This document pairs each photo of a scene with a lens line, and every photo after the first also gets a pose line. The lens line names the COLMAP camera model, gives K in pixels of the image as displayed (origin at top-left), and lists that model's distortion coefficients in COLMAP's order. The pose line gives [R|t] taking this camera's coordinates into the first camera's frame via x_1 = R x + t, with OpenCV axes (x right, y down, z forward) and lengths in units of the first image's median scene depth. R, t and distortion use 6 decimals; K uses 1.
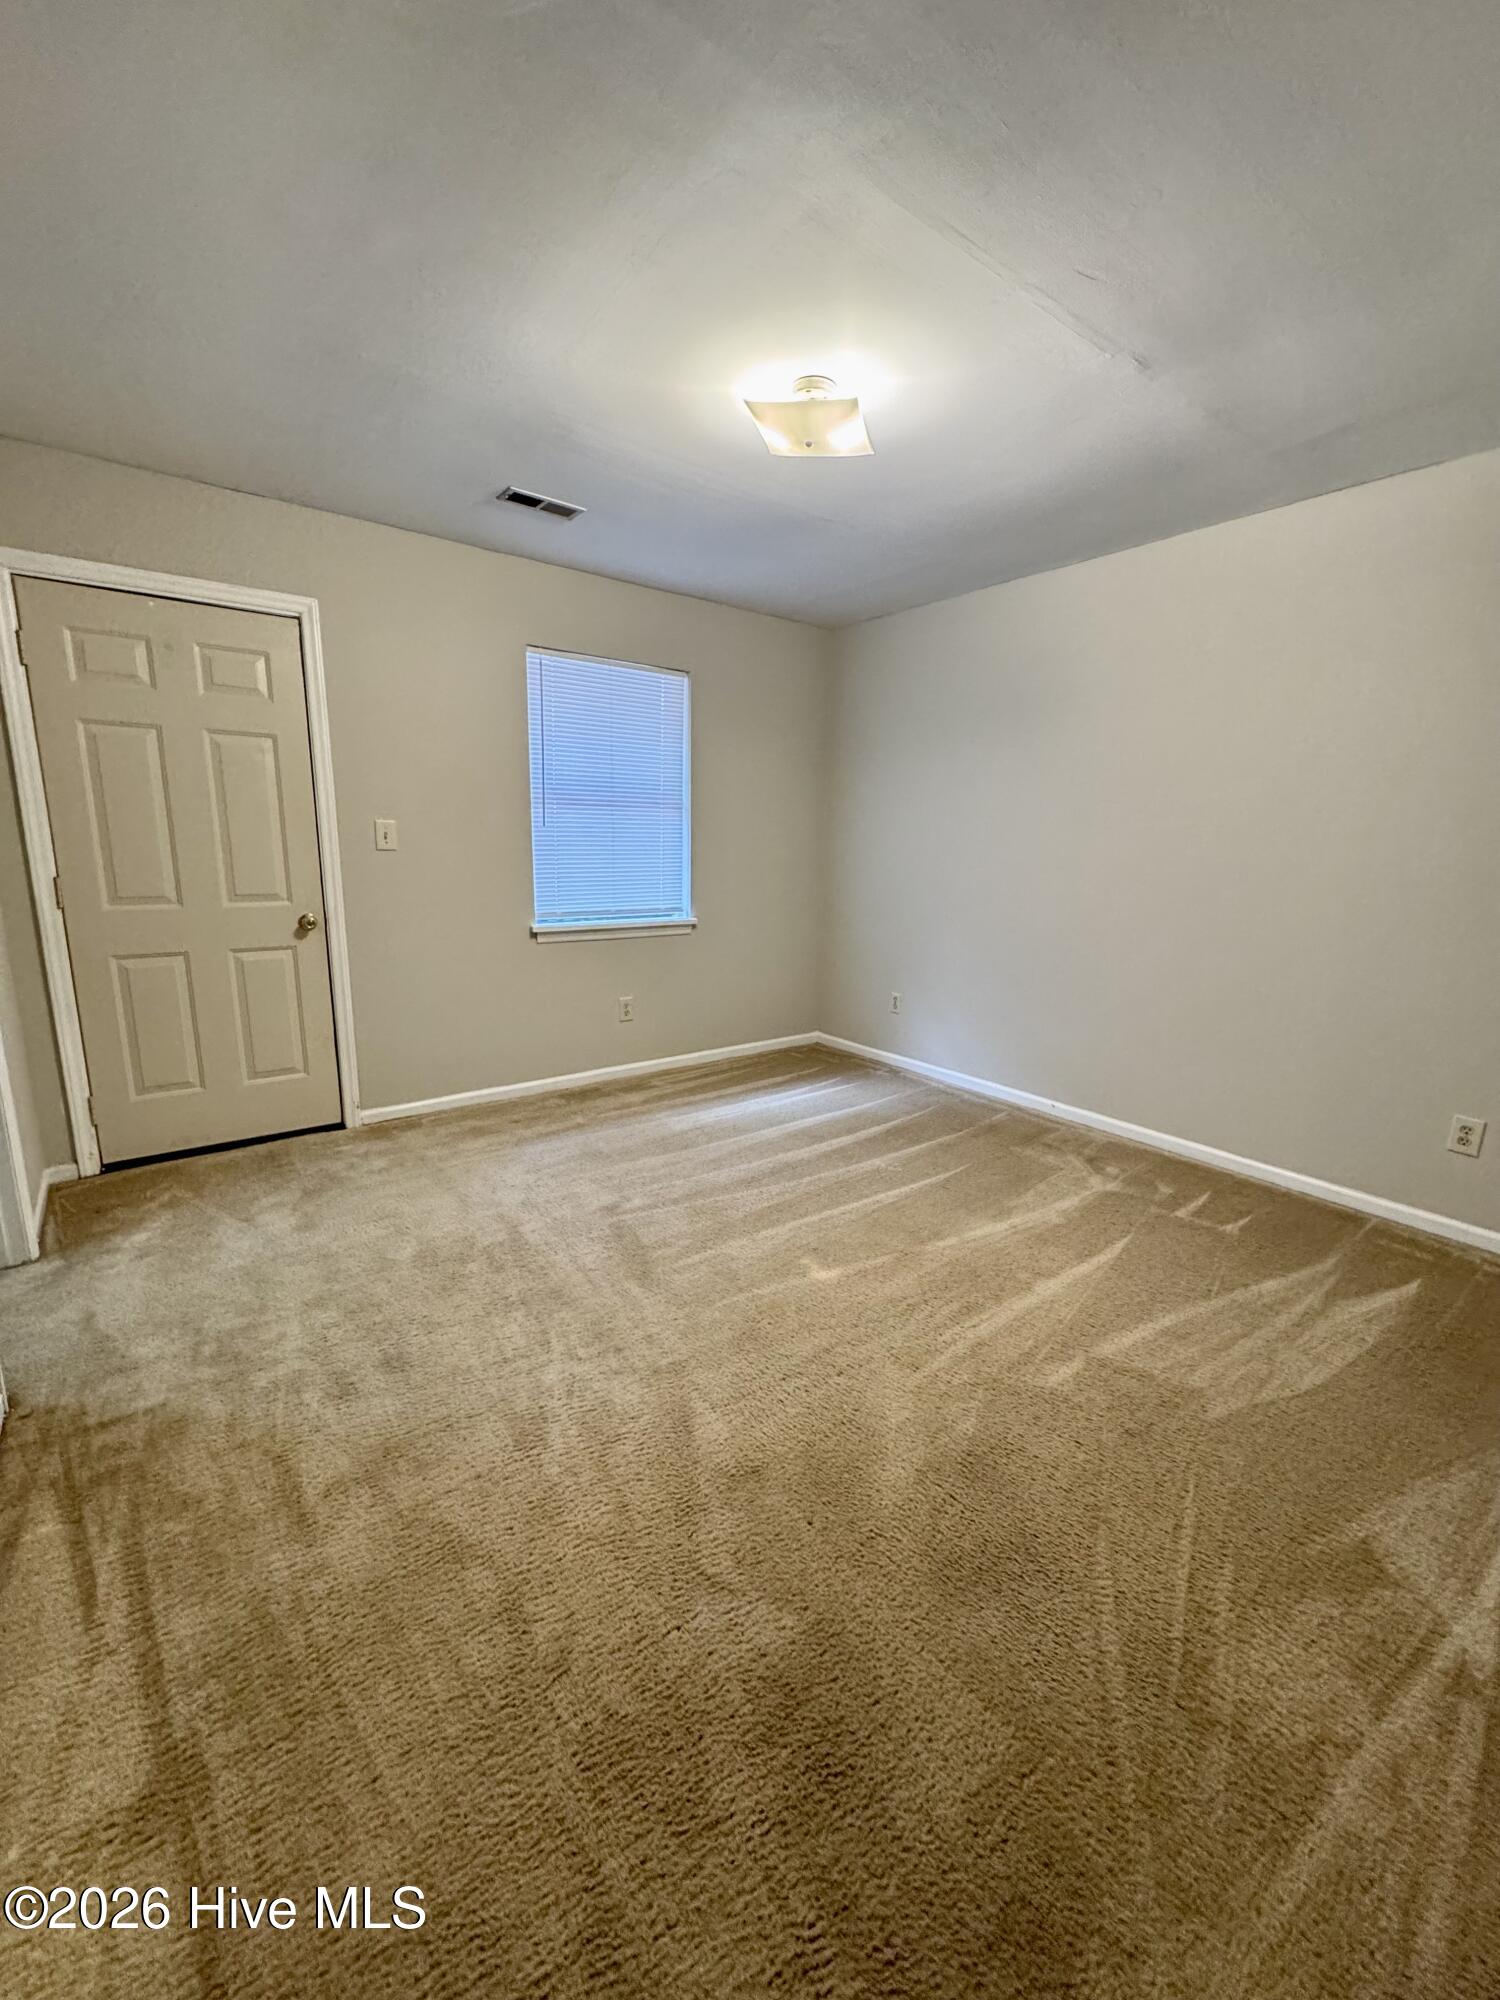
lens RADIAL K [[795.6, 0, 755.1], [0, 795.6, 998.9], [0, 0, 1]] dist [-0.004143, 0.000684]
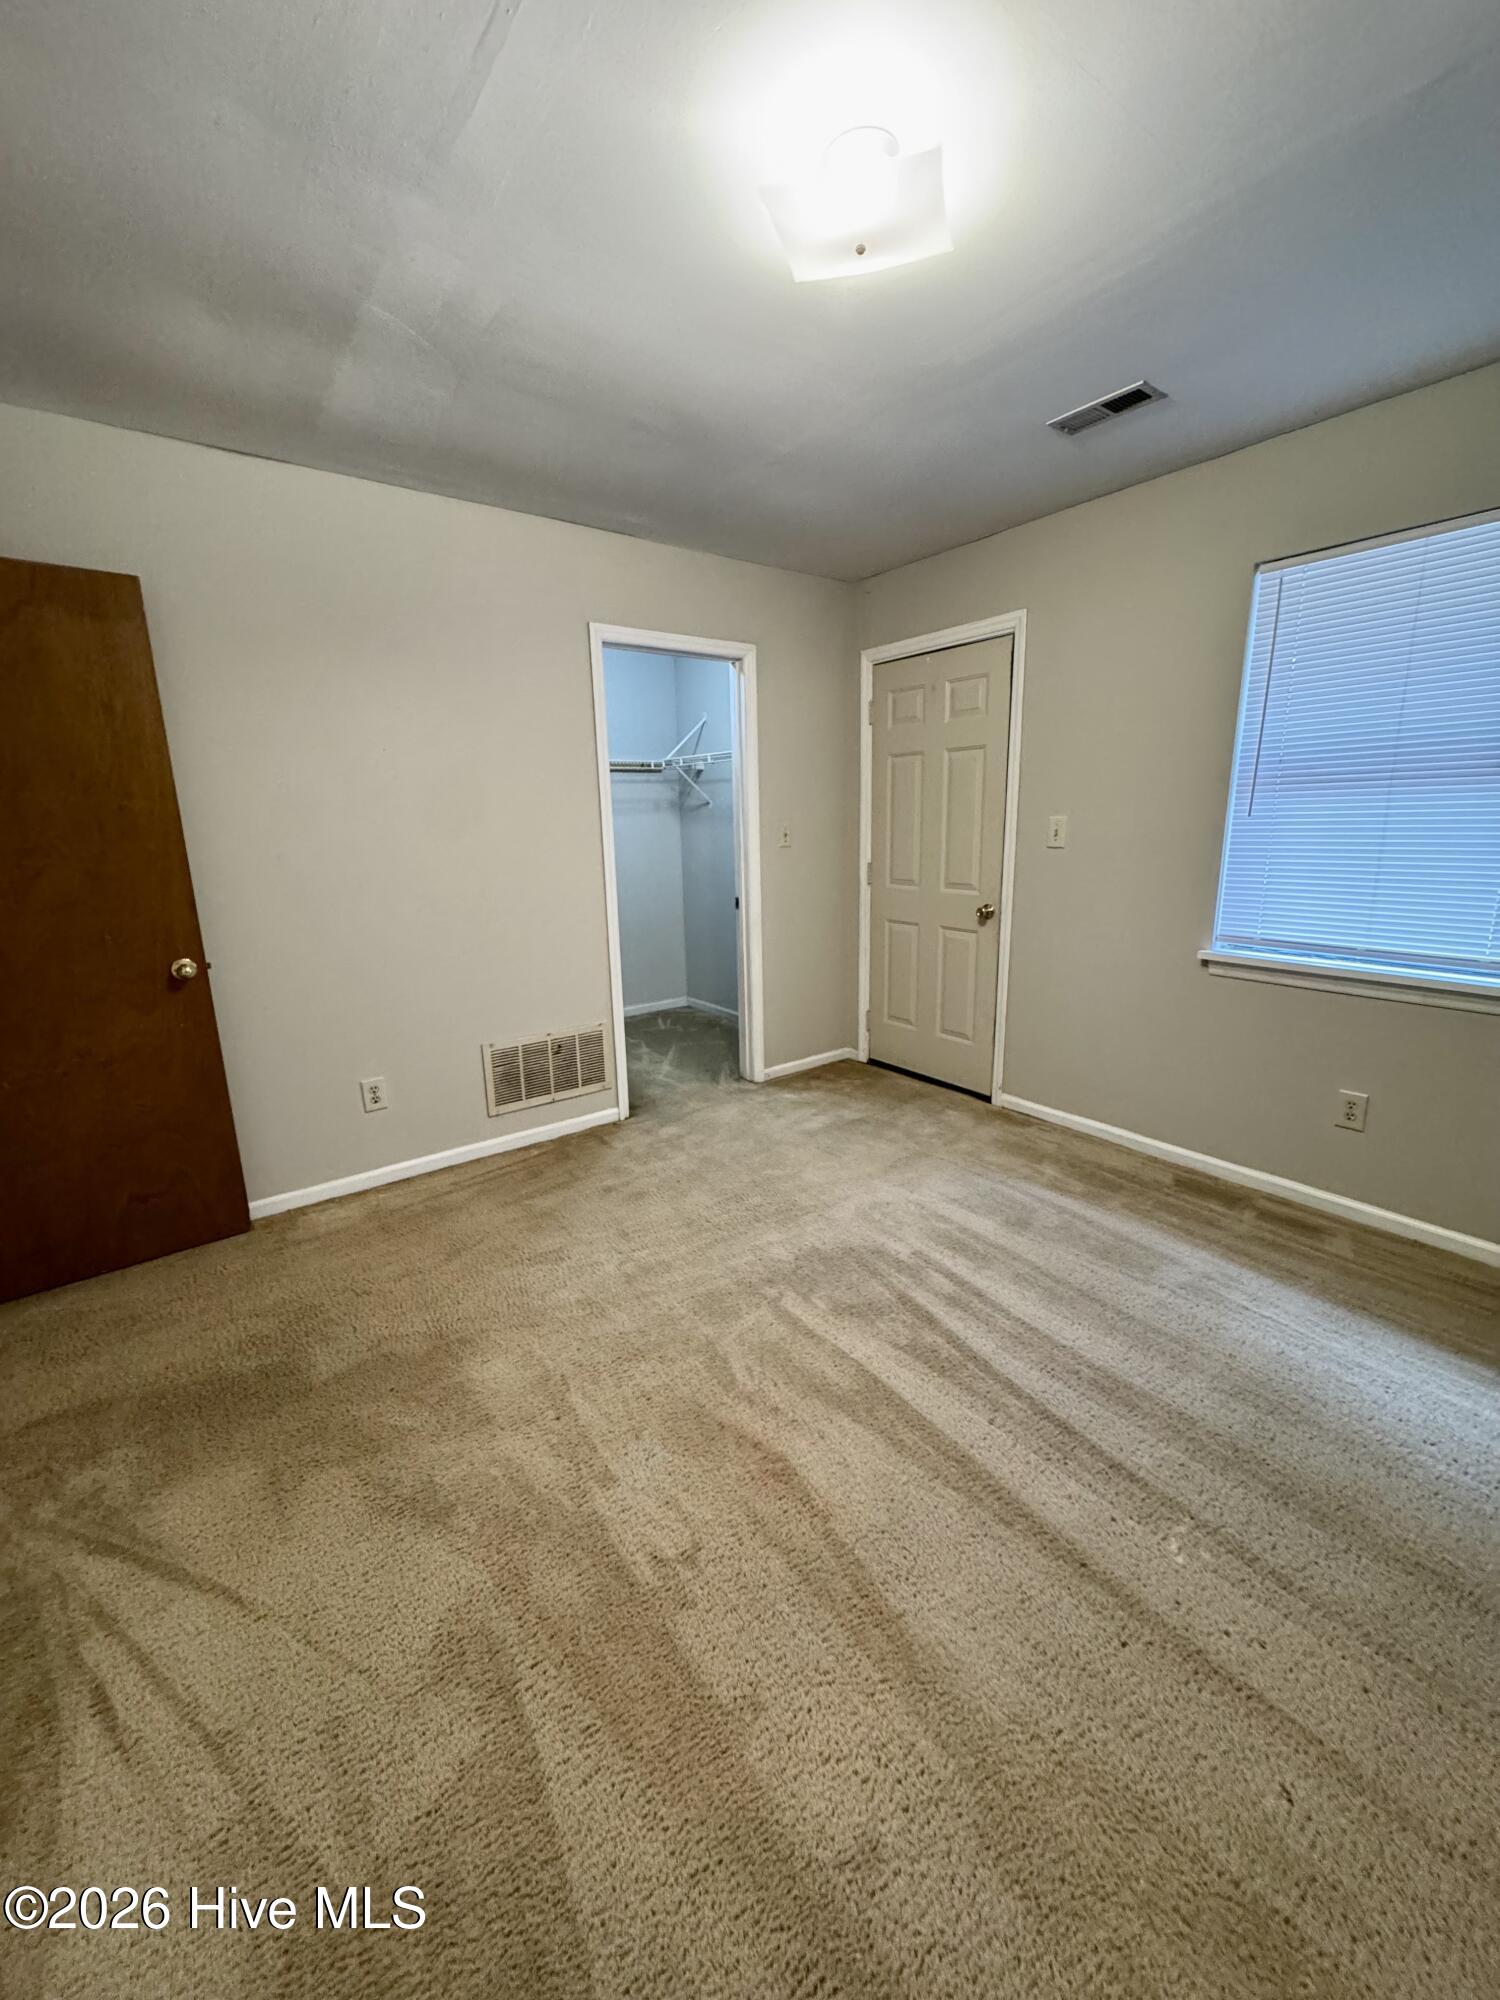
lens RADIAL K [[795.6, 0, 755.1], [0, 795.6, 998.9], [0, 0, 1]] dist [-0.004143, 0.000684]
pose [[-0.004823, 0.205224, -0.978703, 0.589796], [-0.178194, 0.962874, 0.202783, -0.155400], [0.983983, 0.175377, 0.031926, 0.703593]]
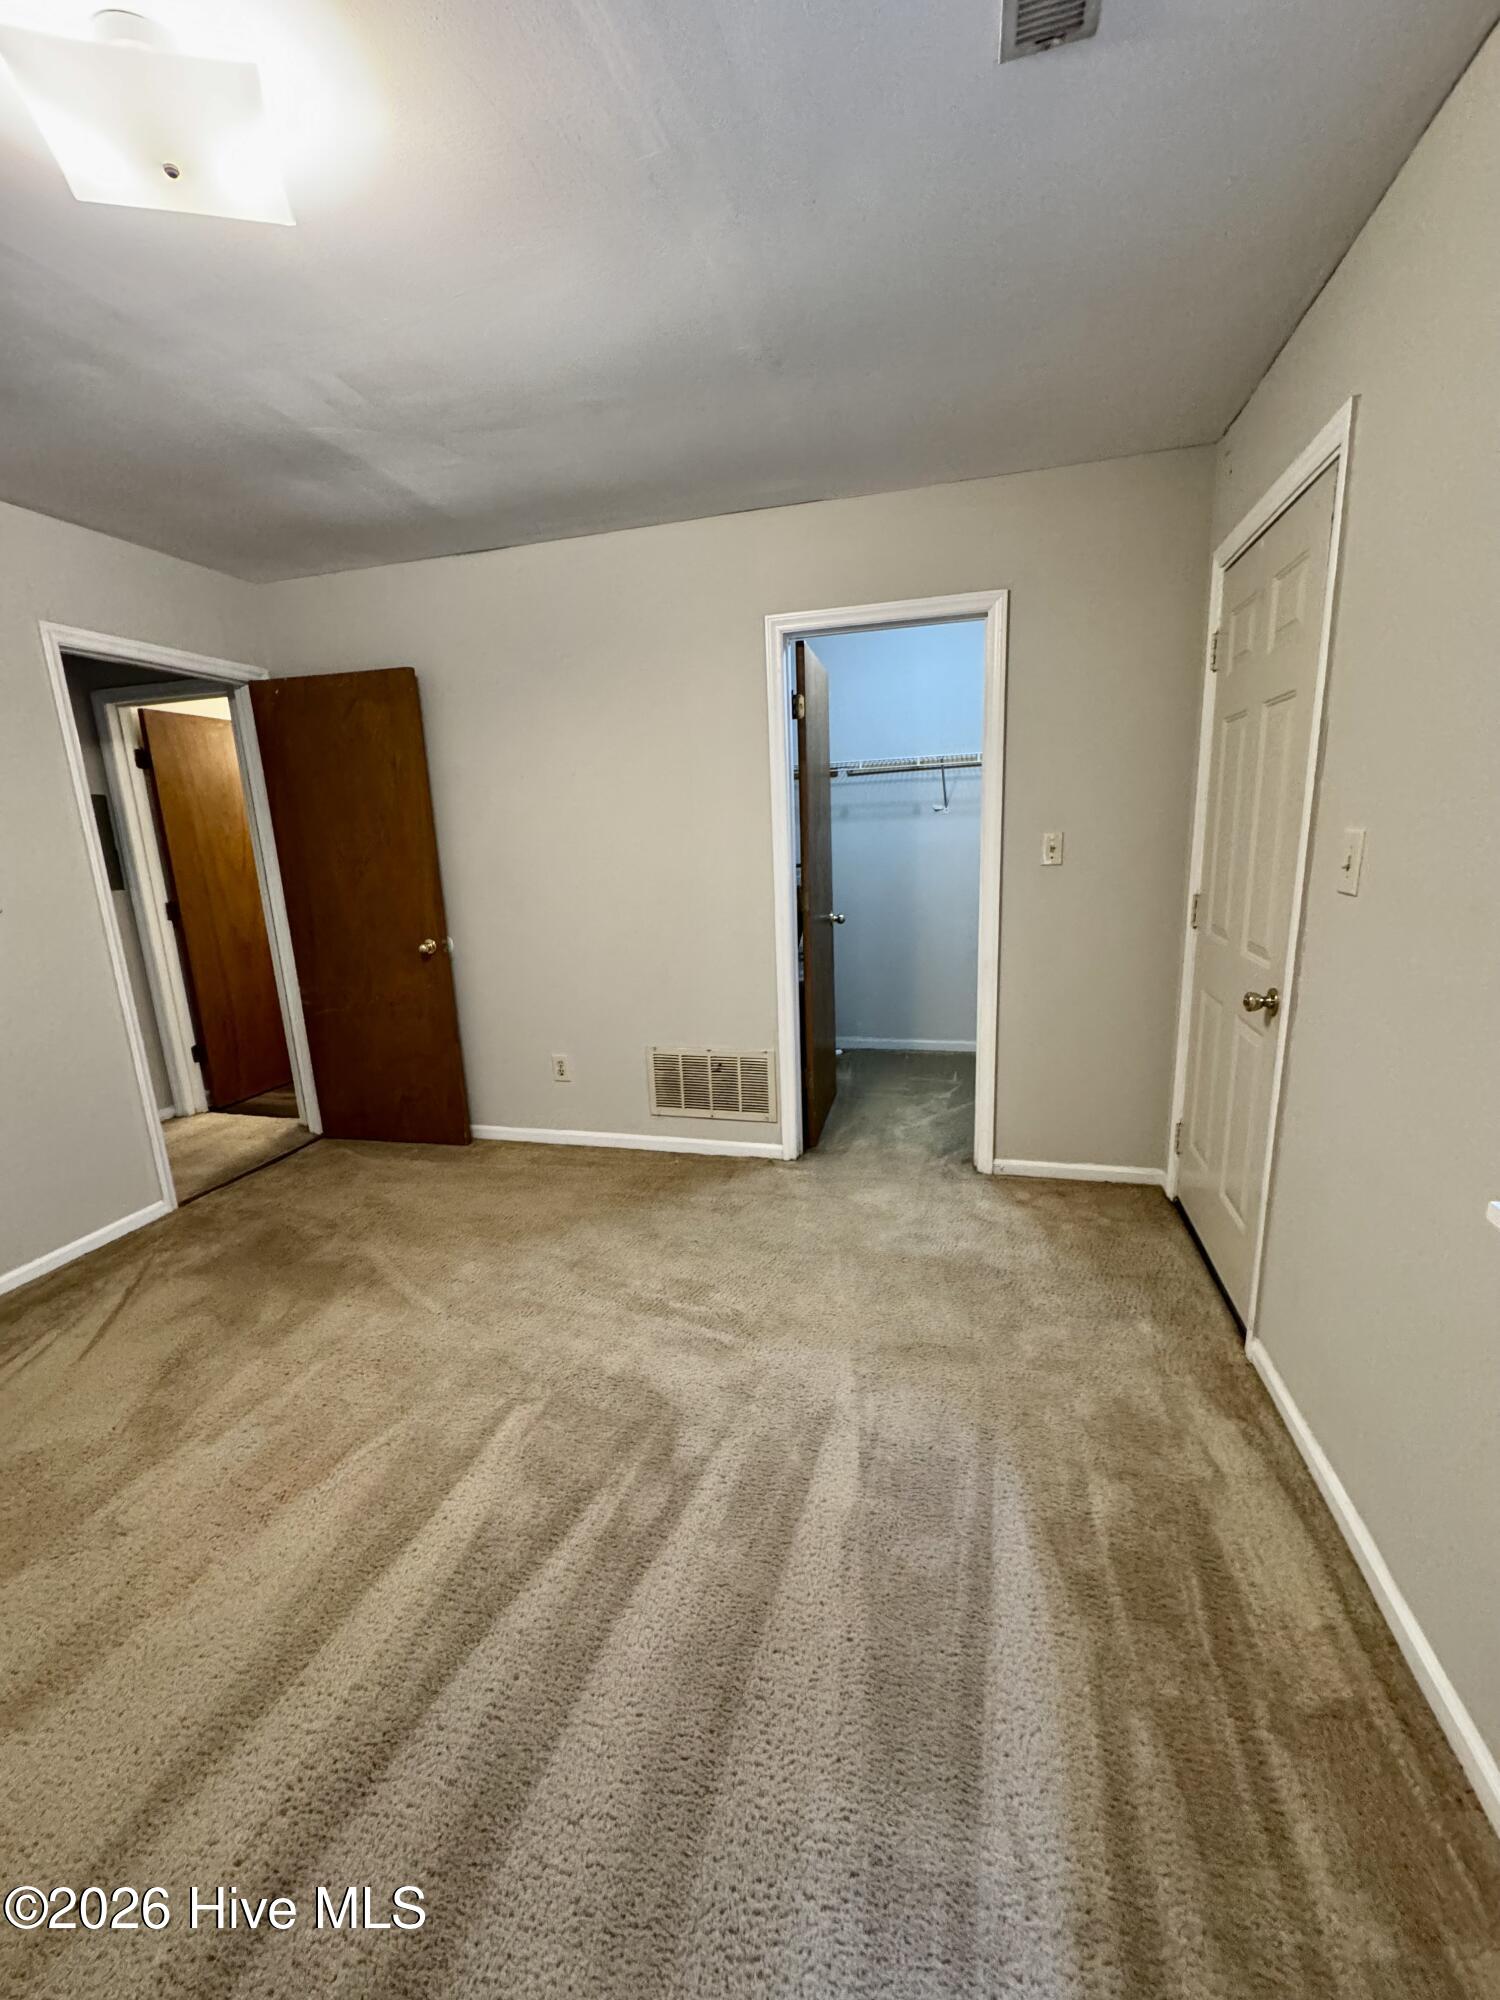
lens RADIAL K [[795.6, 0, 755.1], [0, 795.6, 998.9], [0, 0, 1]] dist [-0.004143, 0.000684]
pose [[-0.792754, 0.141006, -0.593008, 0.106636], [-0.096828, 0.931390, 0.350910, -0.286740], [0.601802, 0.335605, -0.724710, 1.268627]]
